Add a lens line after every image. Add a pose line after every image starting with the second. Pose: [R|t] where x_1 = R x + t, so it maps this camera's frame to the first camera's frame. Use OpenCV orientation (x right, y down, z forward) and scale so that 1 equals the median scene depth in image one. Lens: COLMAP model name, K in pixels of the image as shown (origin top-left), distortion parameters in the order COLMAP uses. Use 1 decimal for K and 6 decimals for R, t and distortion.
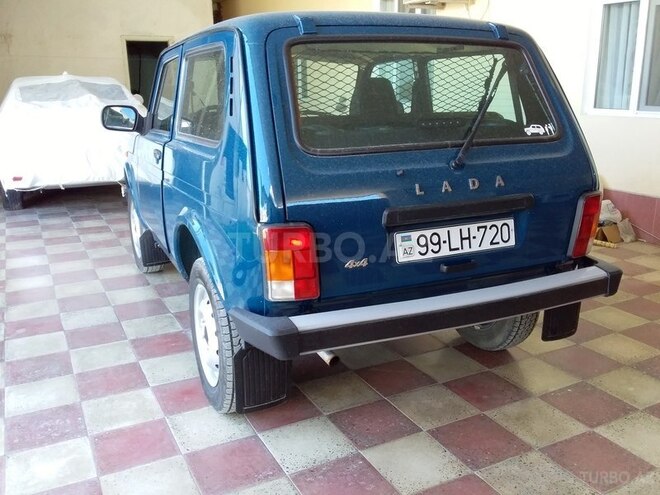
lens RADIAL K [[595.6, 0, 330.0], [0, 595.6, 247.5], [0, 0, 1]] dist [0.069614, -0.010150]
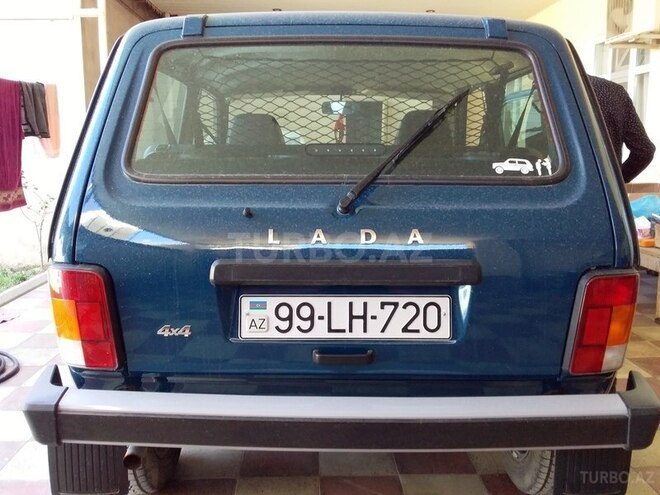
lens RADIAL K [[595.6, 0, 330.0], [0, 595.6, 247.5], [0, 0, 1]] dist [0.069614, -0.010150]
pose [[0.909291, 0.079462, -0.408505, 0.465786], [-0.120600, 0.989795, -0.075908, -0.037783], [0.398304, 0.118288, 0.909594, 0.366315]]
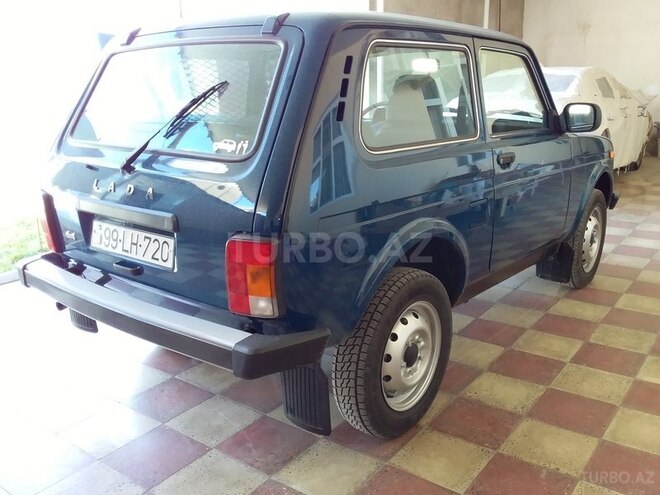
lens RADIAL K [[595.6, 0, 330.0], [0, 595.6, 247.5], [0, 0, 1]] dist [0.069614, -0.010150]
pose [[0.435338, 0.239879, -0.867721, 1.242338], [-0.217502, 0.963320, 0.157186, -0.238376], [0.873598, 0.120302, 0.471544, 0.811942]]
